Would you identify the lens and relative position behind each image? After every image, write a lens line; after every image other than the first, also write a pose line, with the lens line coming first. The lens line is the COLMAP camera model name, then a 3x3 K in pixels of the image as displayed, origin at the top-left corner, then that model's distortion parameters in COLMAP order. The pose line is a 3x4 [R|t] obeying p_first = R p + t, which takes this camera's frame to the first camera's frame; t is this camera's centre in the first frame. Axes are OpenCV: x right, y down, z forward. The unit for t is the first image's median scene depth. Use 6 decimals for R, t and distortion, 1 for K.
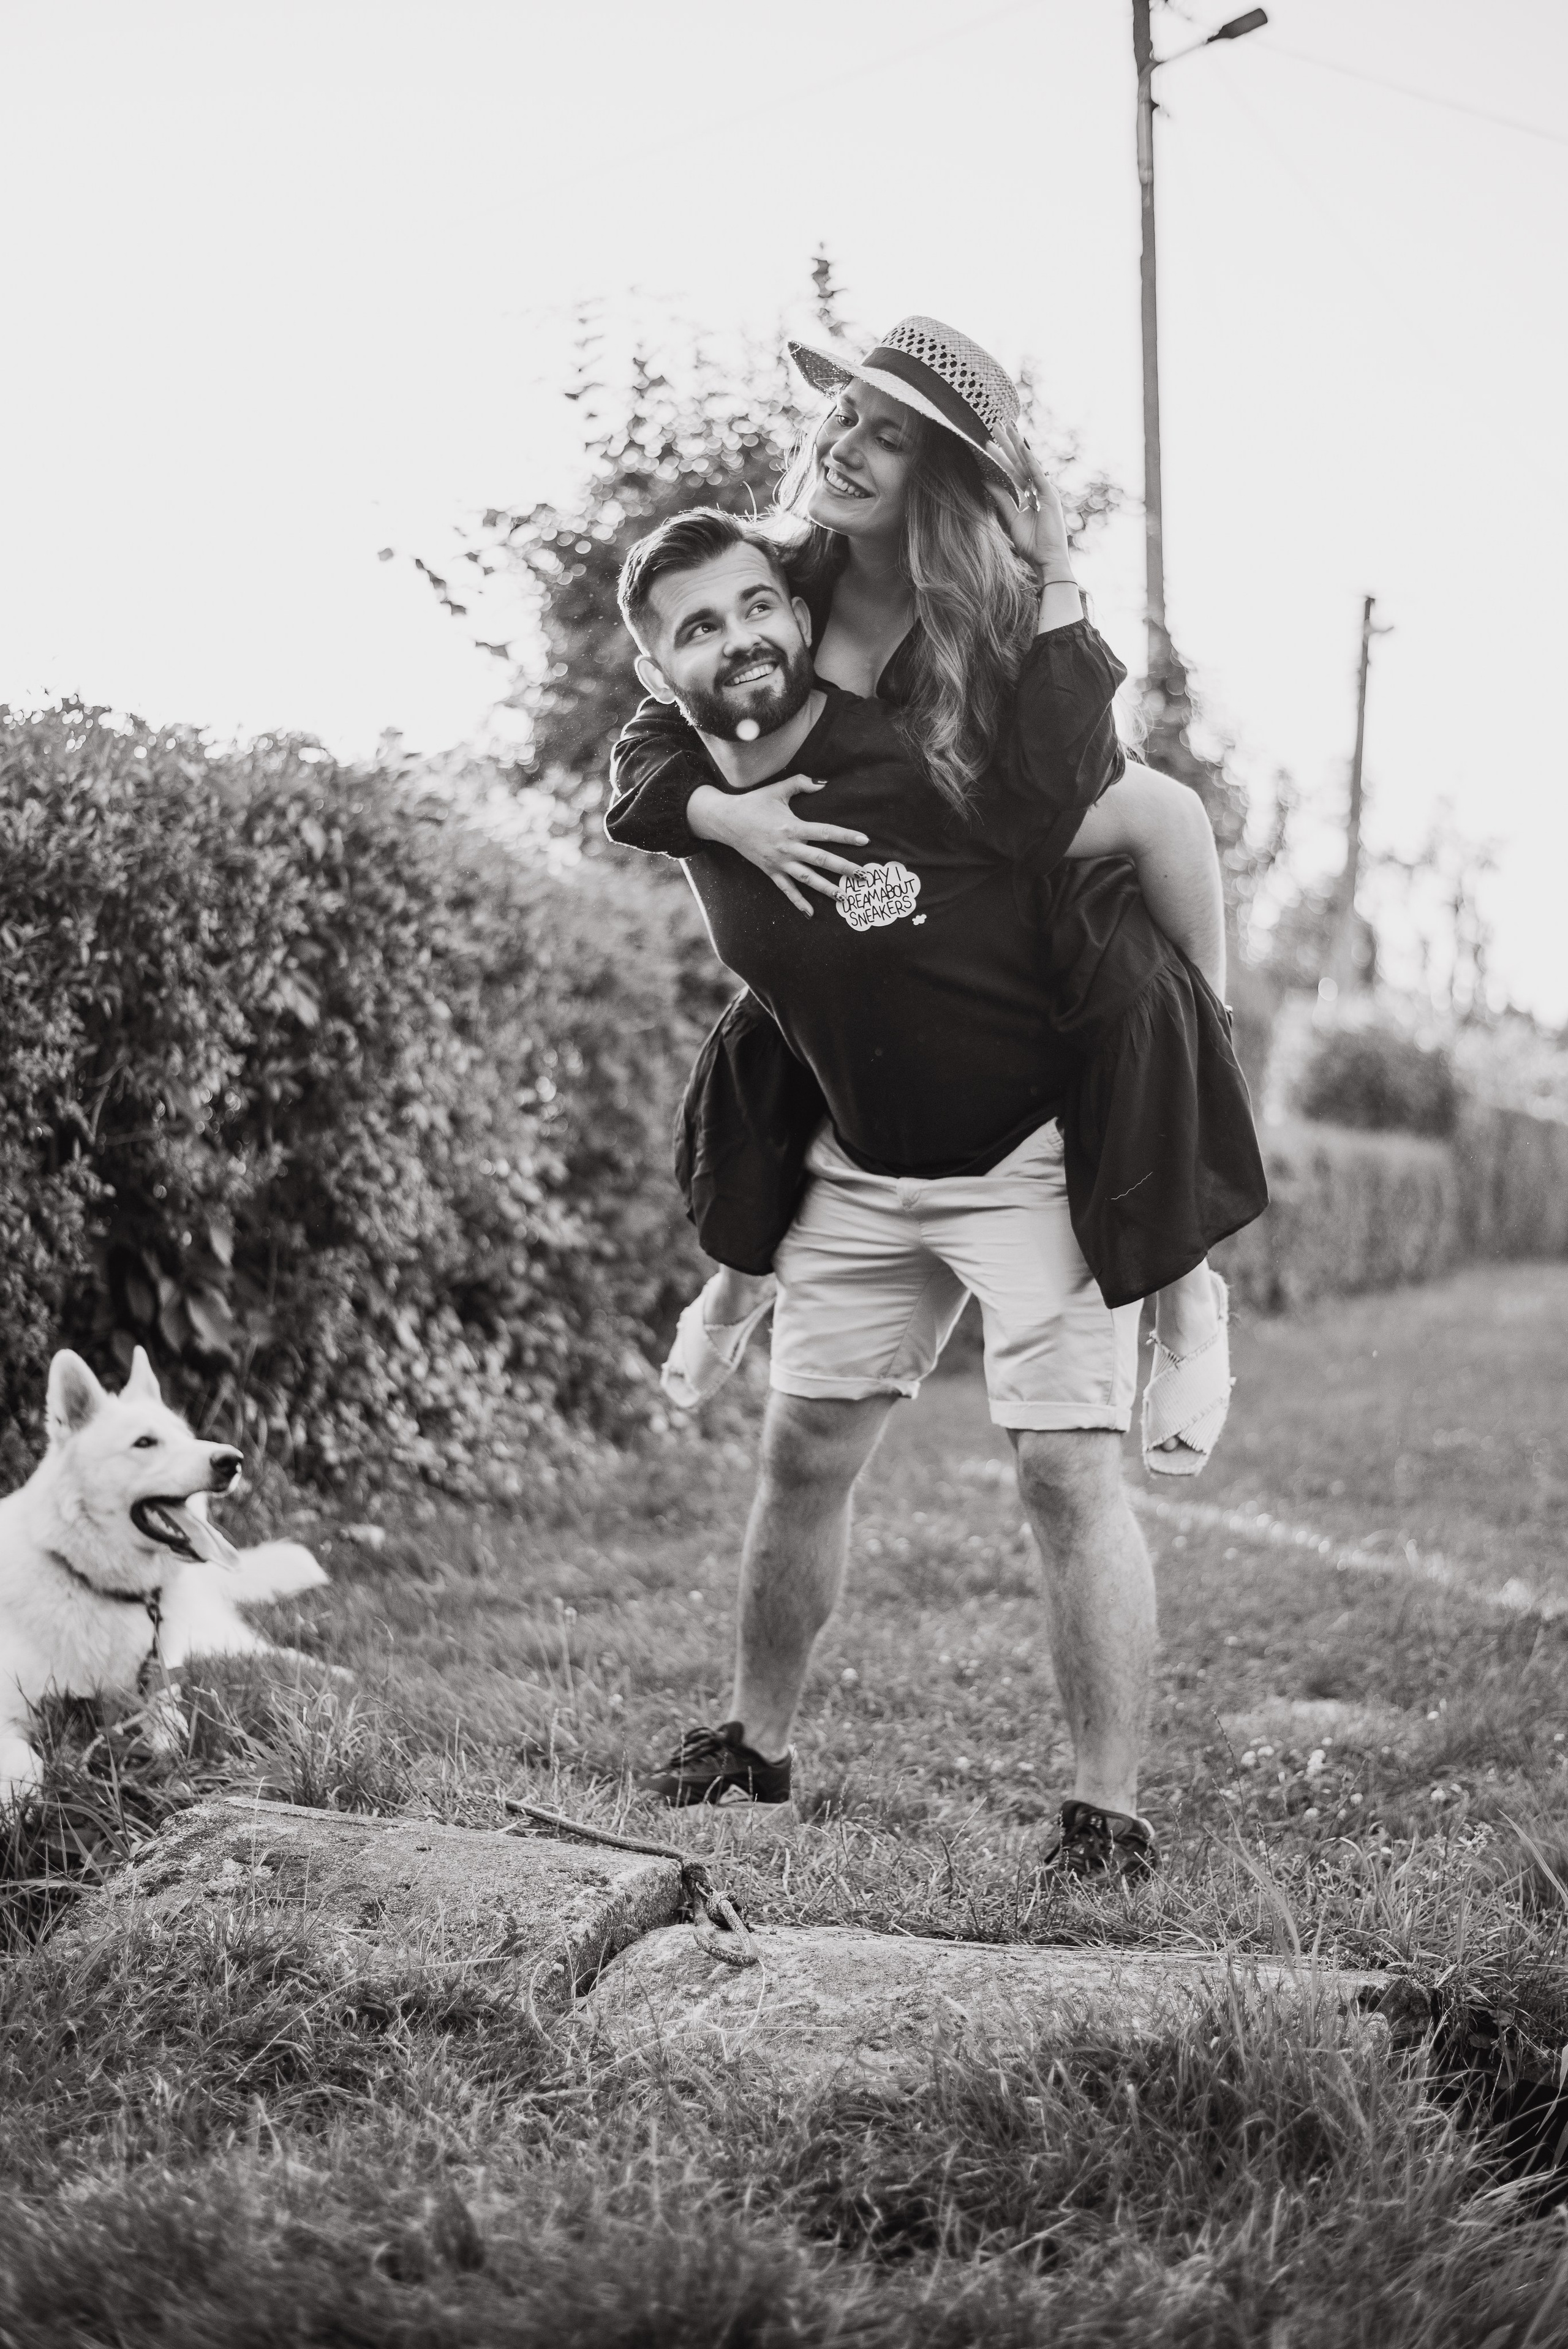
lens RADIAL K [[3397.5, 0, 784.0], [0, 3397.5, 1174.5], [0, 0, 1]] dist [-0.099720, 0.028357]
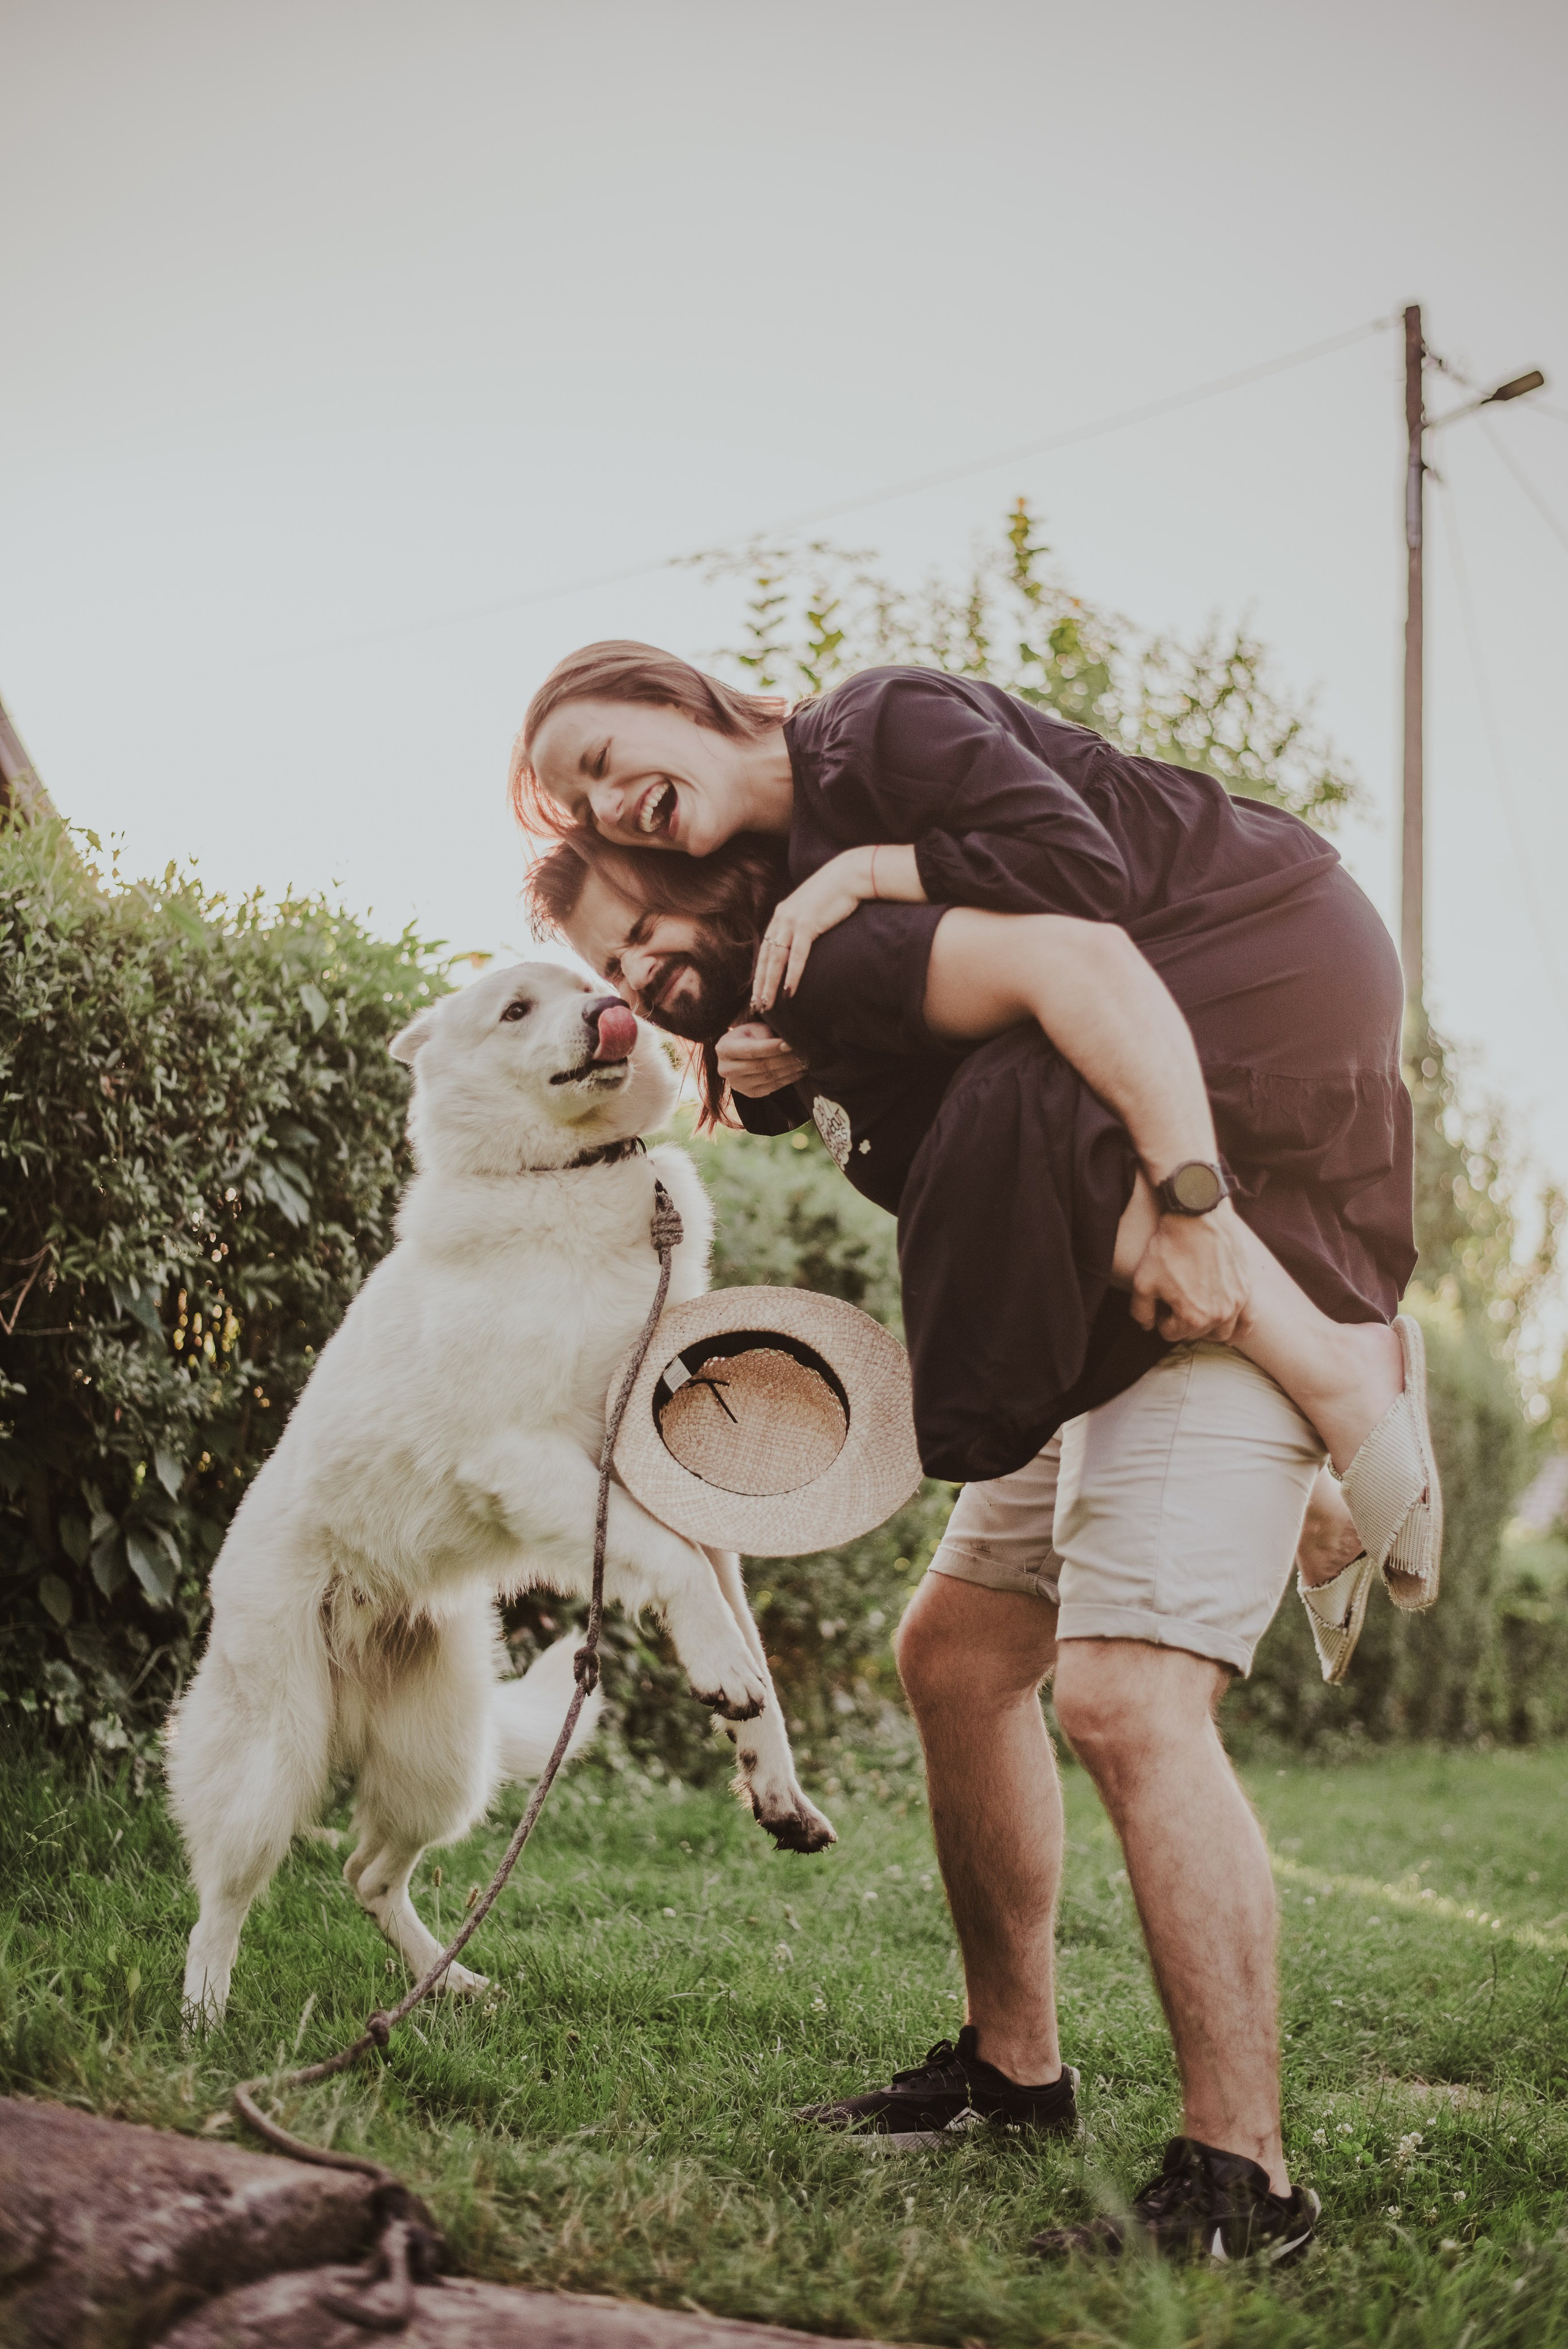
lens RADIAL K [[3397.5, 0, 784.0], [0, 3397.5, 1174.5], [0, 0, 1]] dist [-0.099720, 0.028357]
pose [[0.995510, 0.039885, -0.085847, 0.055121], [-0.050741, 0.990444, -0.128238, 0.047061], [0.079912, 0.132019, 0.988021, 0.172536]]
